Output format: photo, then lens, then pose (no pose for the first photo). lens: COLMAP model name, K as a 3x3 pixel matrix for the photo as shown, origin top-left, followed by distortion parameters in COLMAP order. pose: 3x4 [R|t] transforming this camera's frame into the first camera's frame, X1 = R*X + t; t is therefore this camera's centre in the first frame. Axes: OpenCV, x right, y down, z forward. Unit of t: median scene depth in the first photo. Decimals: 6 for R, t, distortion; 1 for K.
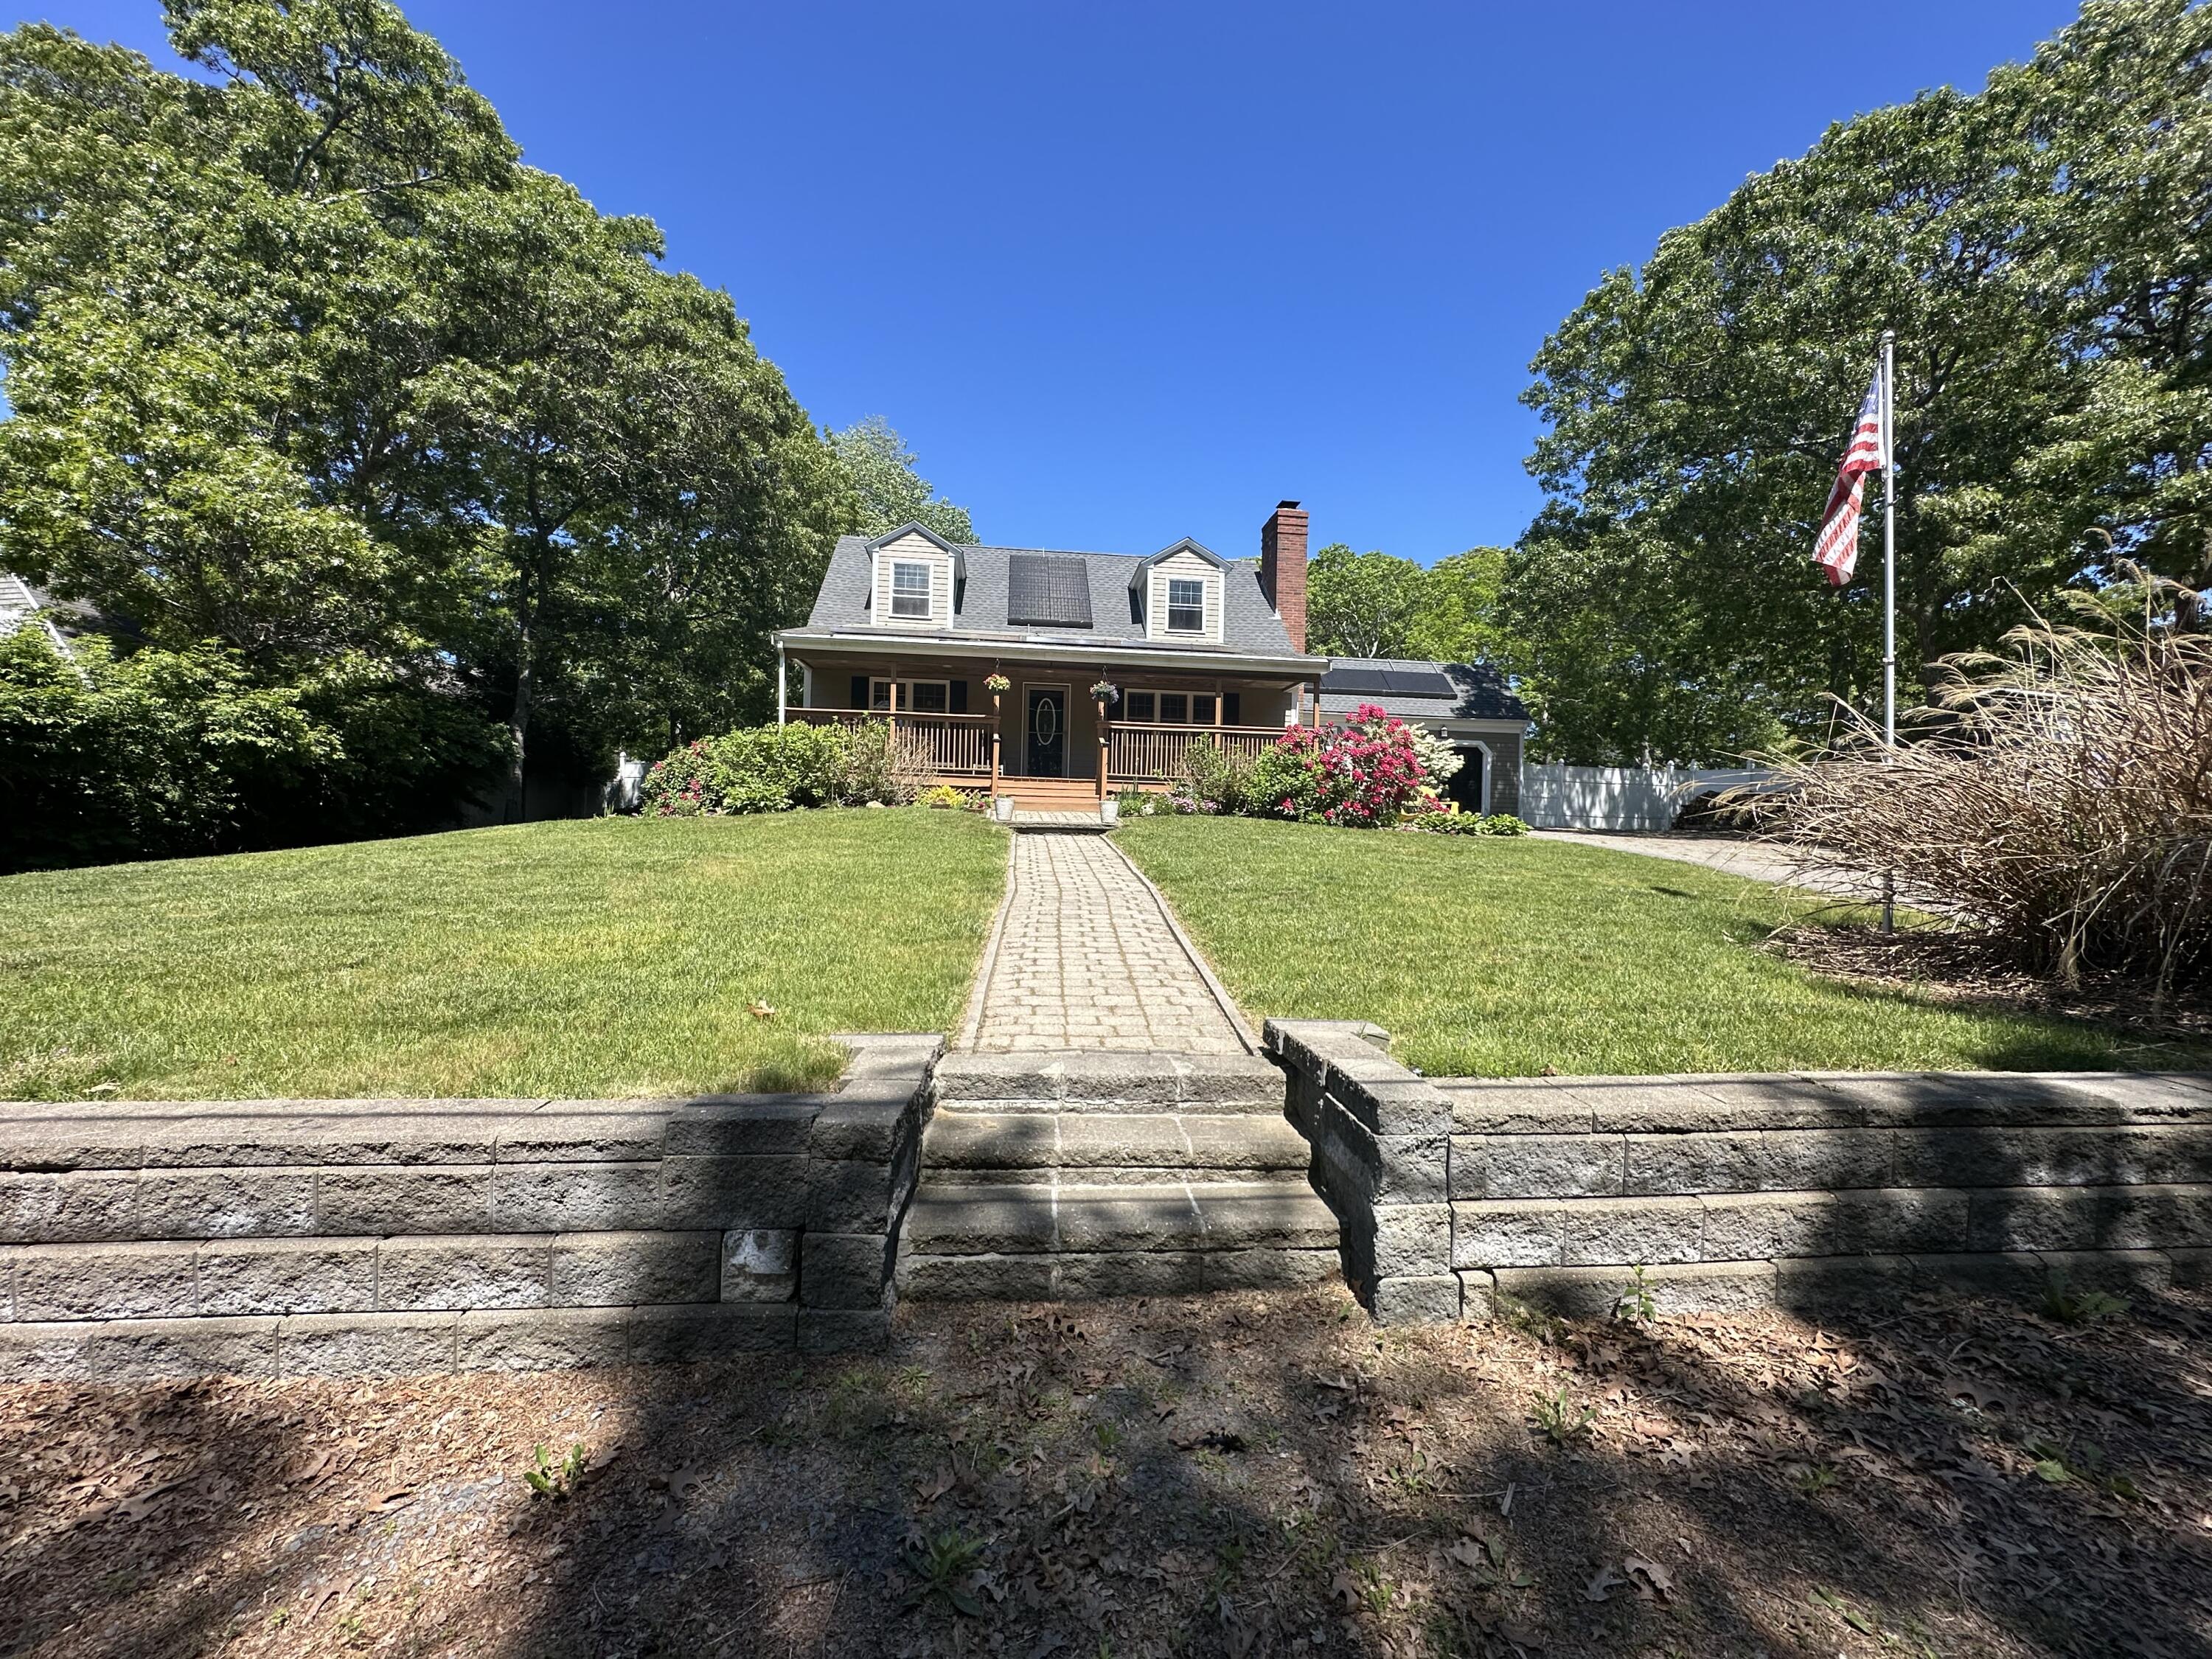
lens RADIAL K [[900.6, 0, 1106.0], [0, 900.6, 829.5], [0, 0, 1]] dist [0.006814, 0.000072]
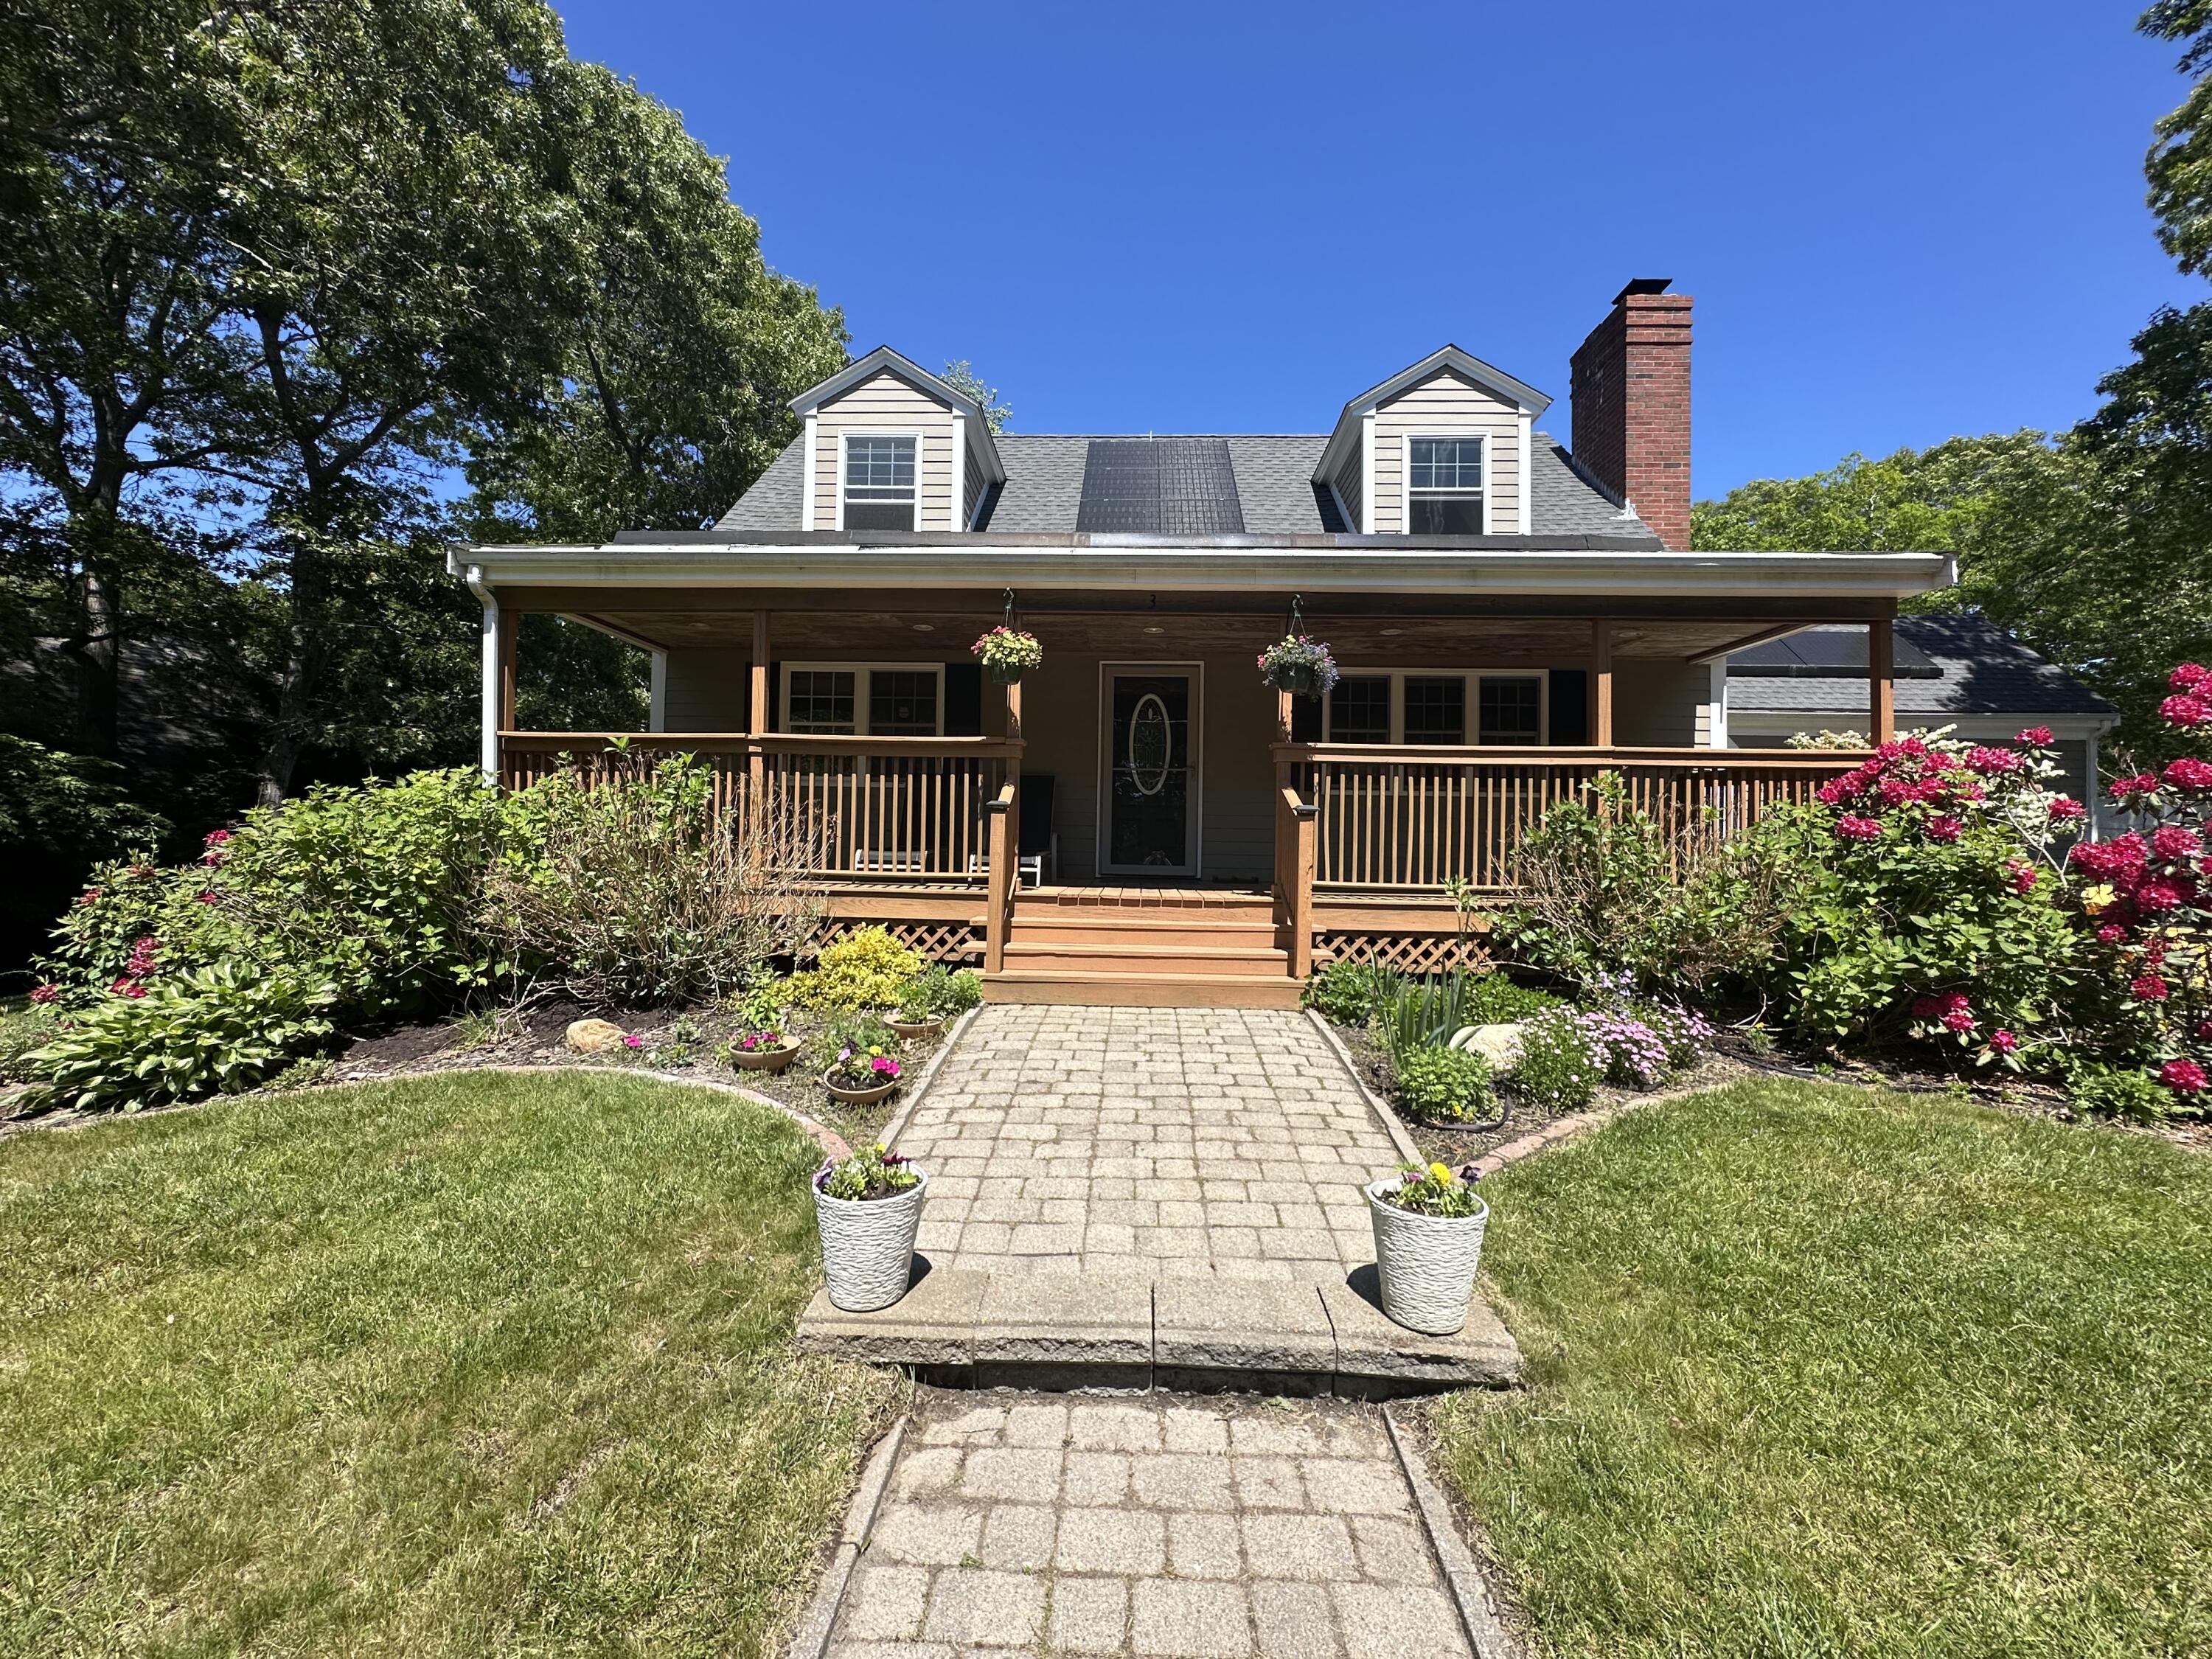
lens RADIAL K [[878.3, 0, 1104.6], [0, 878.3, 835.8], [0, 0, 1]] dist [-0.001871, -0.000235]
pose [[0.988644, -0.009981, -0.149945, -0.022180], [0.009088, 0.999937, -0.006640, -0.069379], [0.150002, 0.005202, 0.988672, 0.542951]]
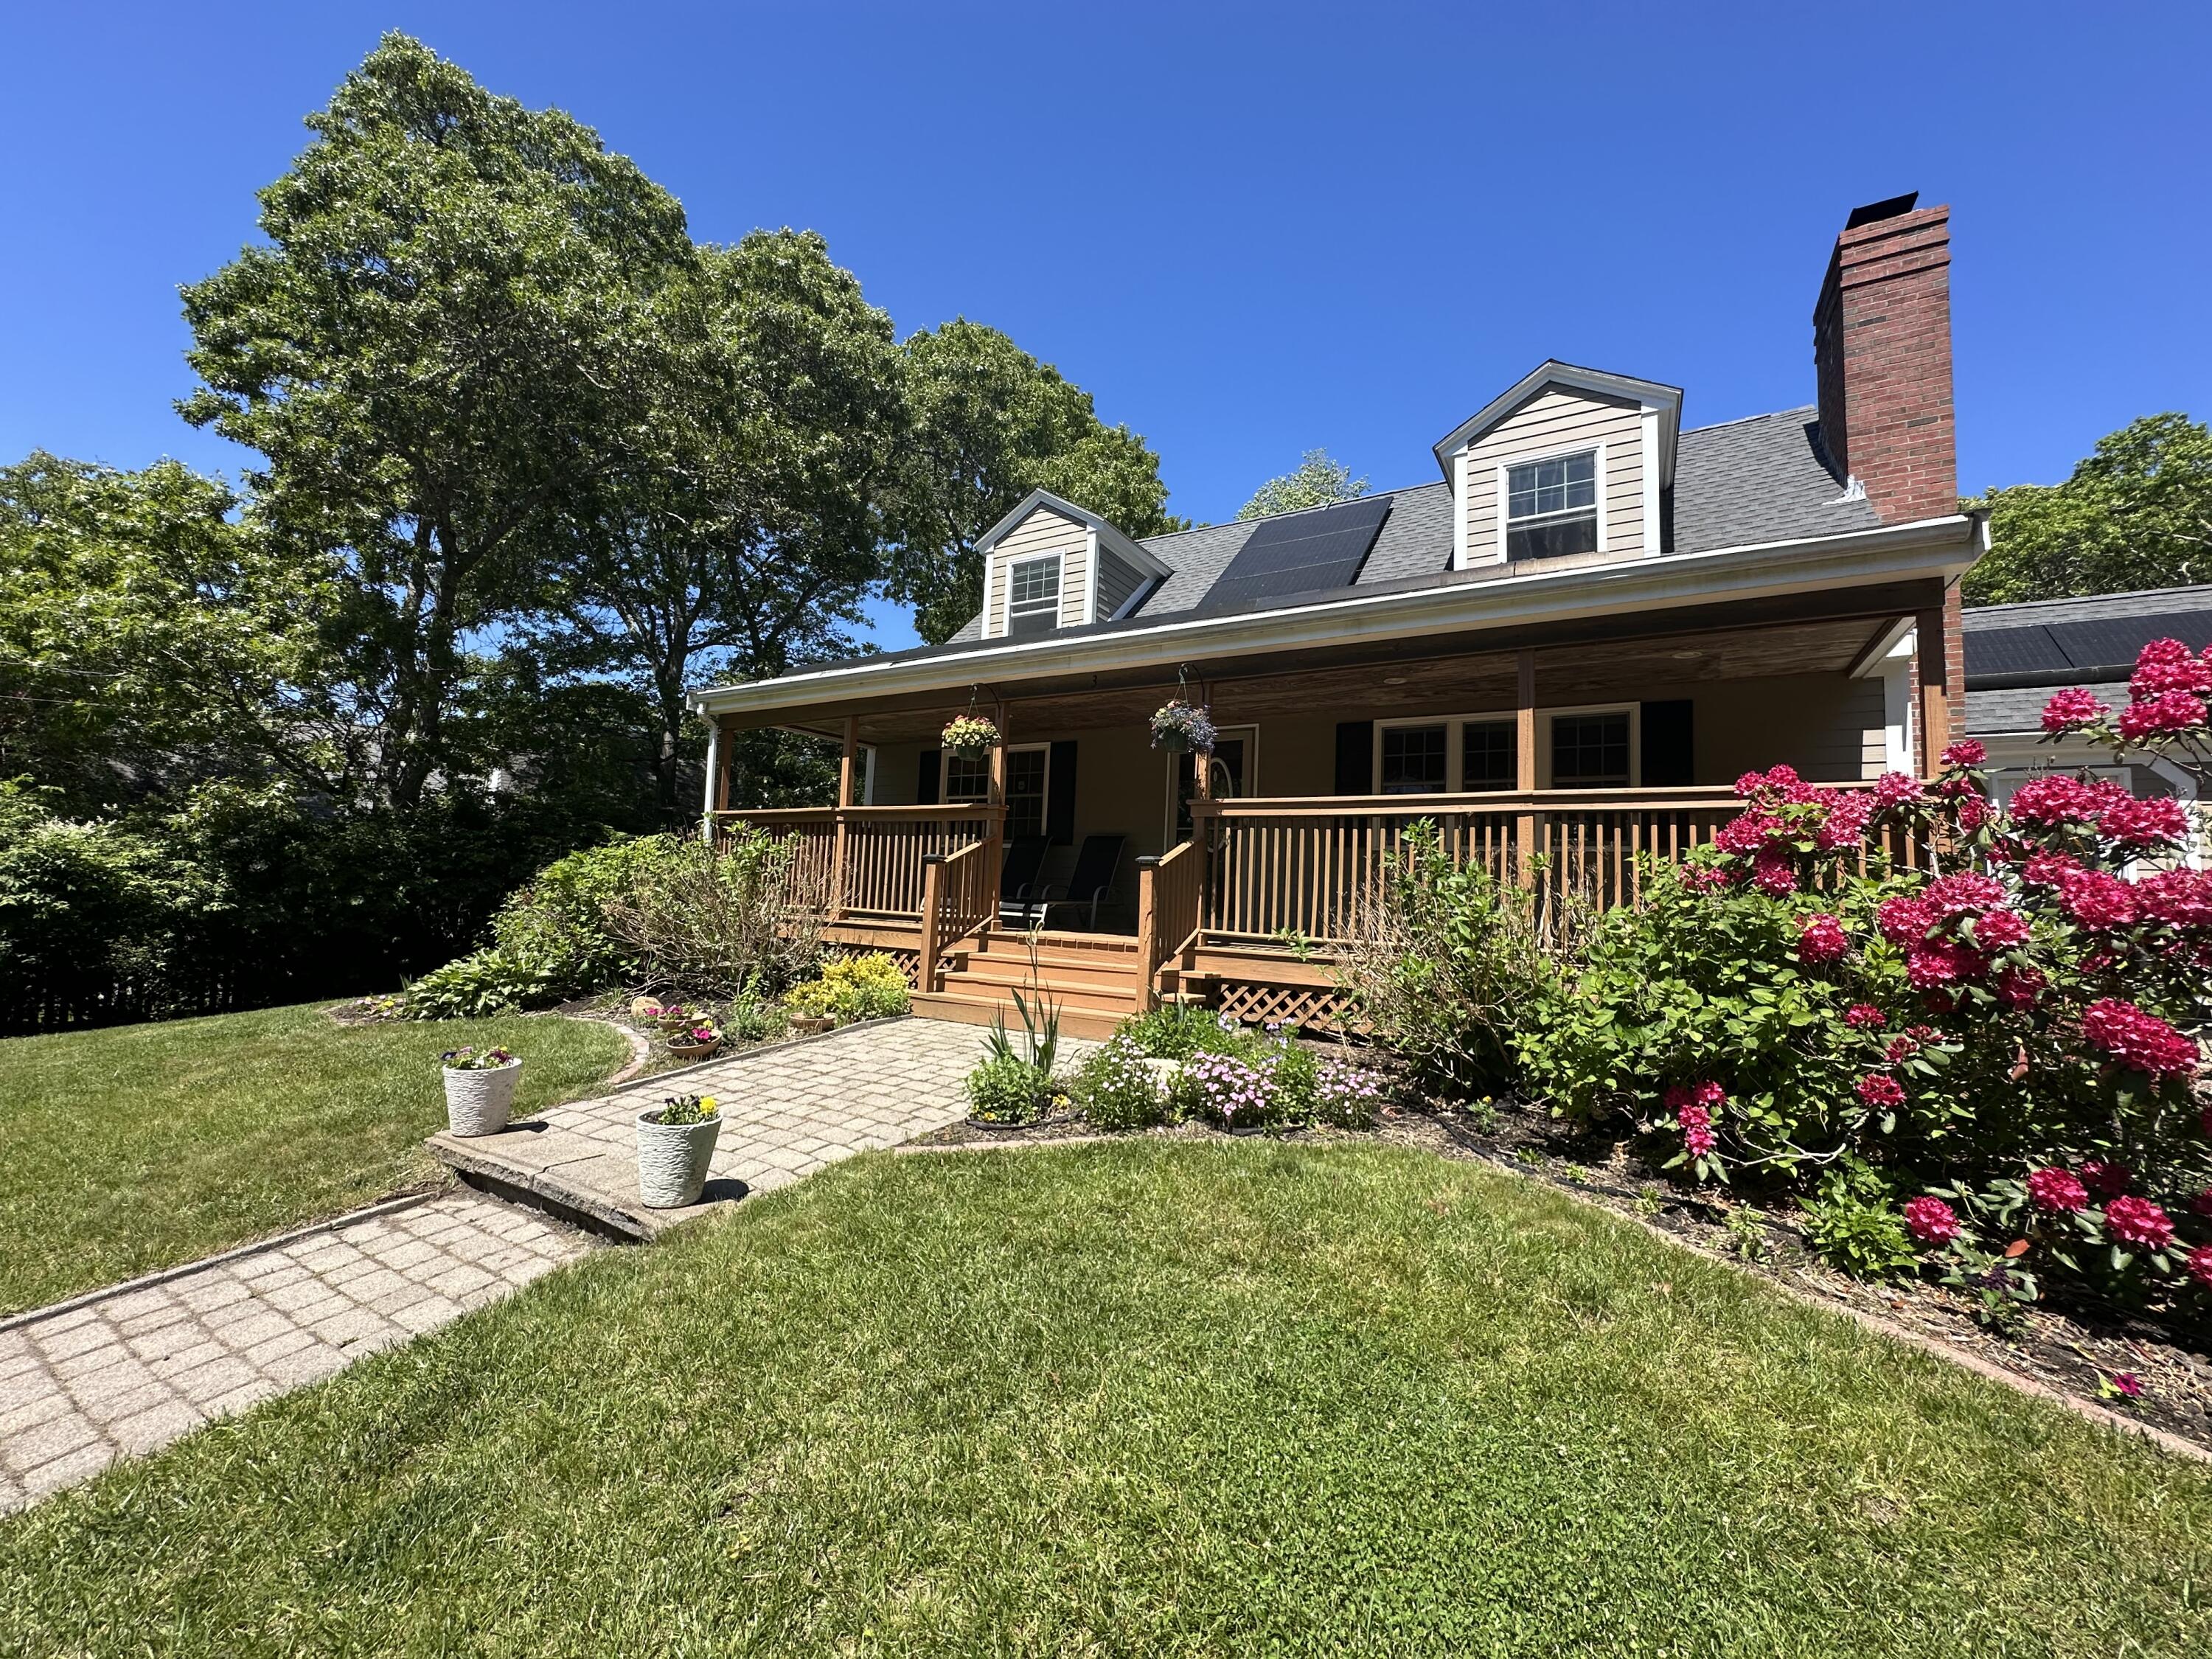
lens RADIAL K [[878.3, 0, 1104.6], [0, 878.3, 835.8], [0, 0, 1]] dist [-0.001871, -0.000235]
pose [[0.797152, -0.037413, -0.602619, 0.172069], [-0.015675, 0.996460, -0.082599, -0.062026], [0.603575, 0.075290, 0.793743, 0.578119]]
